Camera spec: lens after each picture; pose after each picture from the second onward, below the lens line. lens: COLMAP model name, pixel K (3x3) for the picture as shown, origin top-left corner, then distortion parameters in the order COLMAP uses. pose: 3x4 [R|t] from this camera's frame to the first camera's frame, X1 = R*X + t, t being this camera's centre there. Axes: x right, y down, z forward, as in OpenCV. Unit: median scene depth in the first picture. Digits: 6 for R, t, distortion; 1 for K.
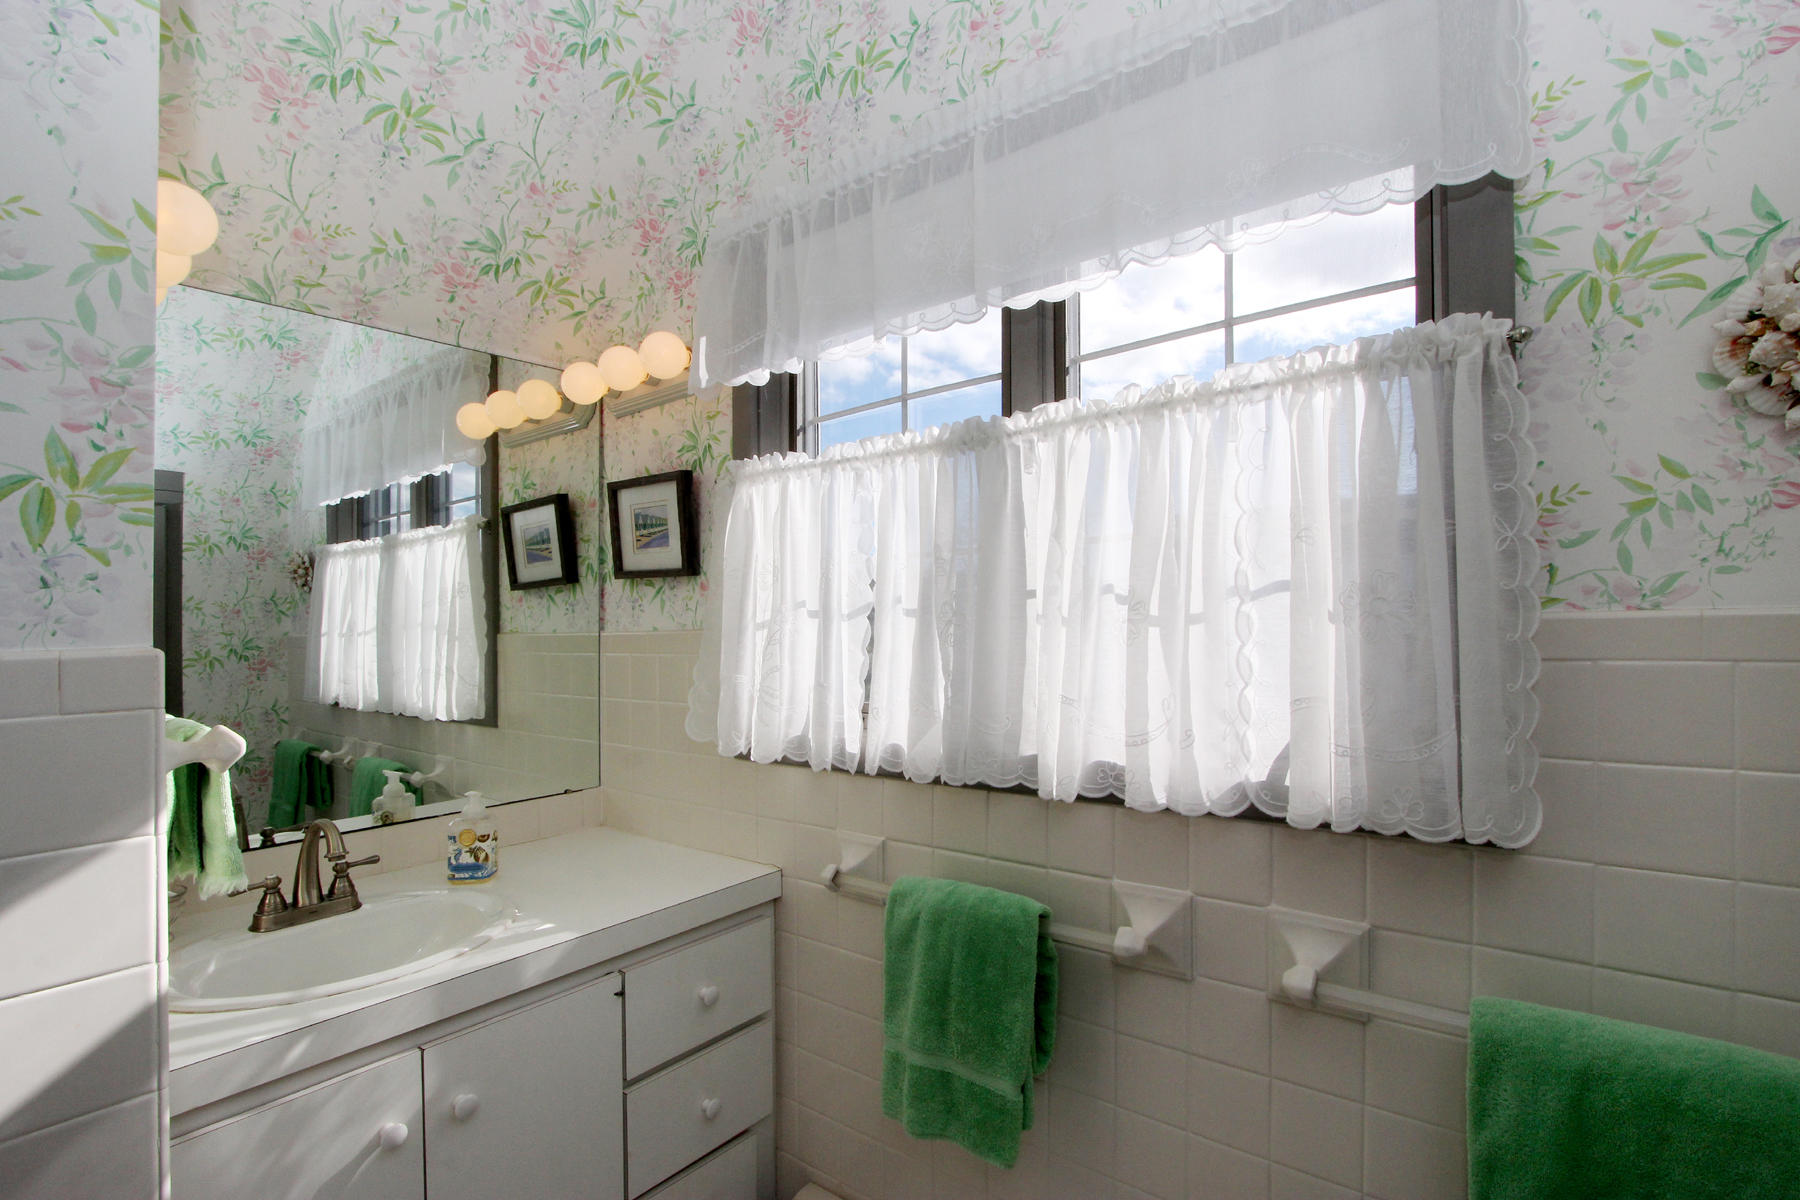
lens RADIAL K [[826.0, 0, 897.7], [0, 826.0, 635.8], [0, 0, 1]] dist [-0.003819, -0.000187]
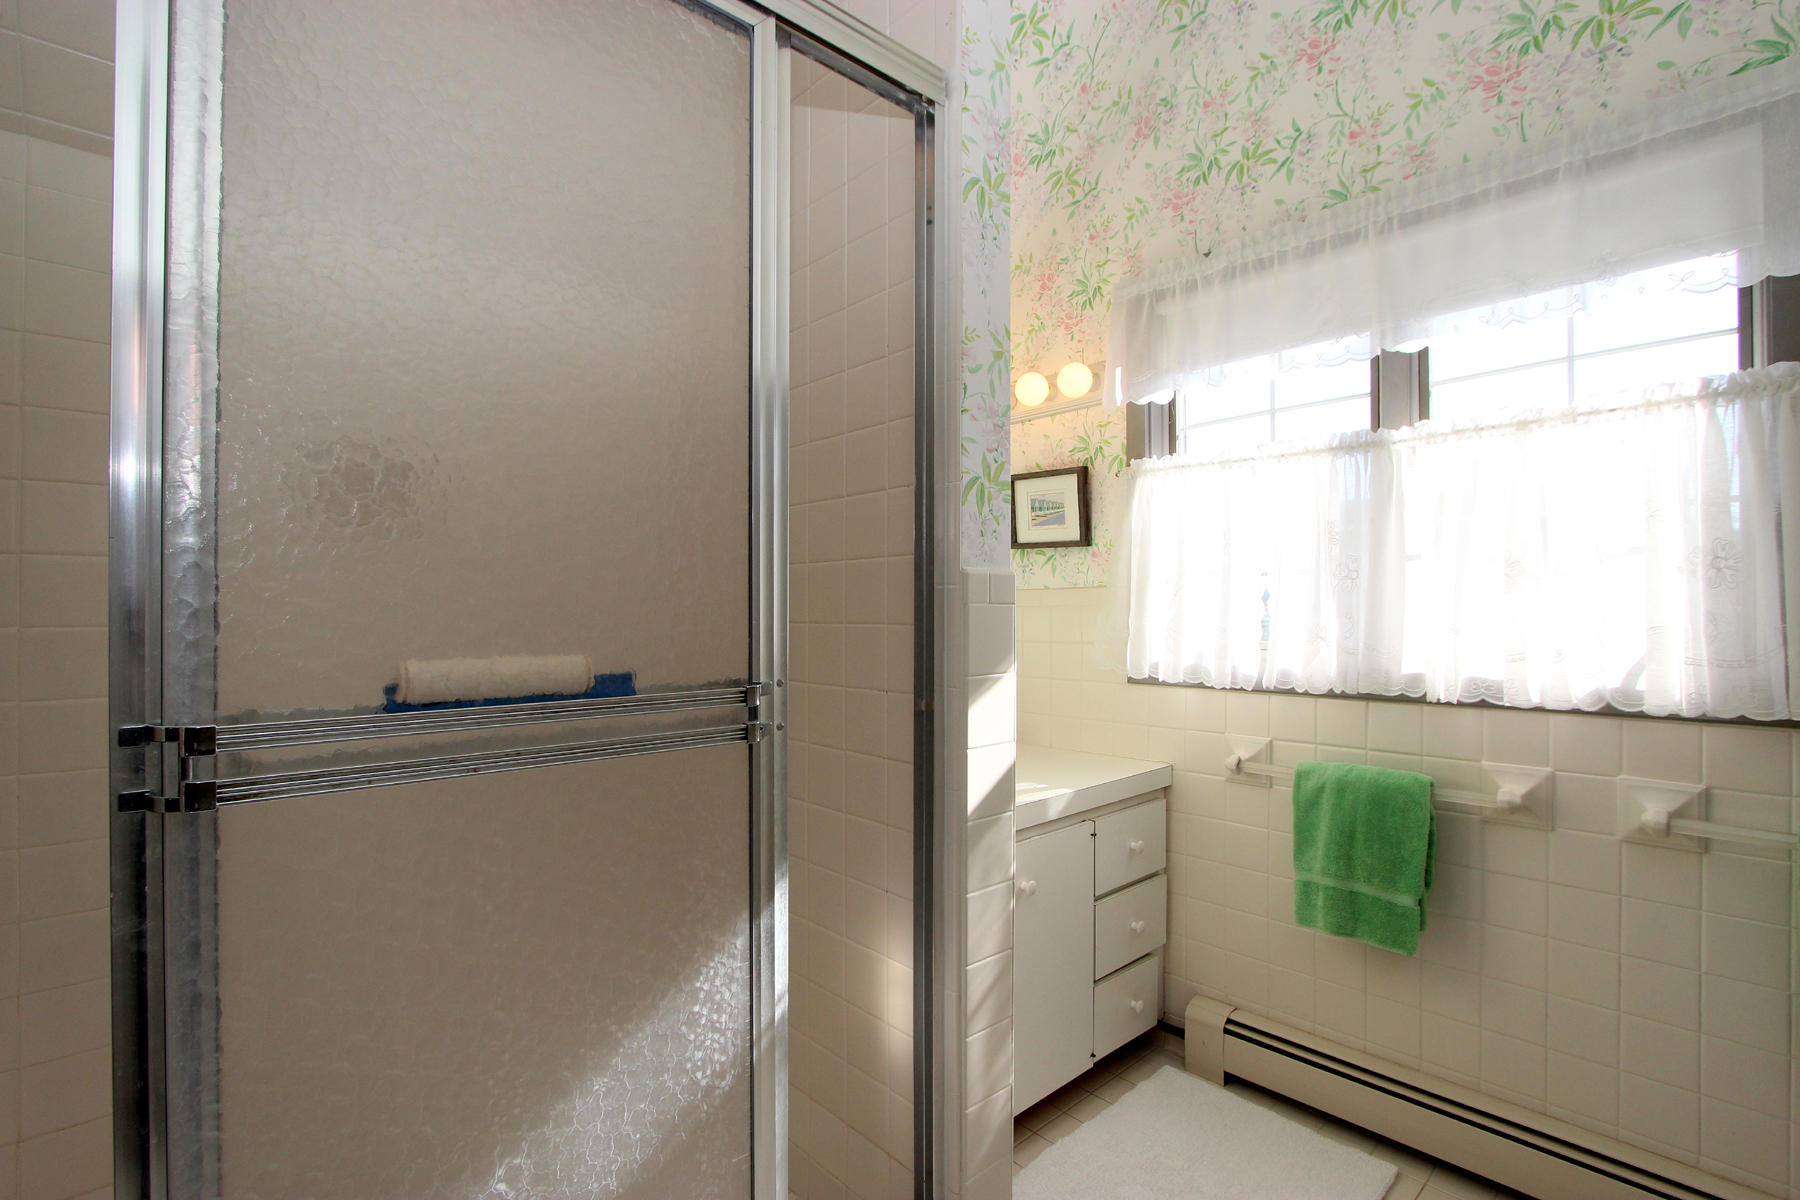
lens RADIAL K [[835.6, 0, 900.4], [0, 835.6, 624.7], [0, 0, 1]] dist [0.002114, -0.000030]
pose [[0.993282, 0.022393, -0.113534, -0.436422], [-0.022287, 0.999749, 0.002204, 0.063228], [0.113555, 0.000341, 0.993532, -0.403978]]
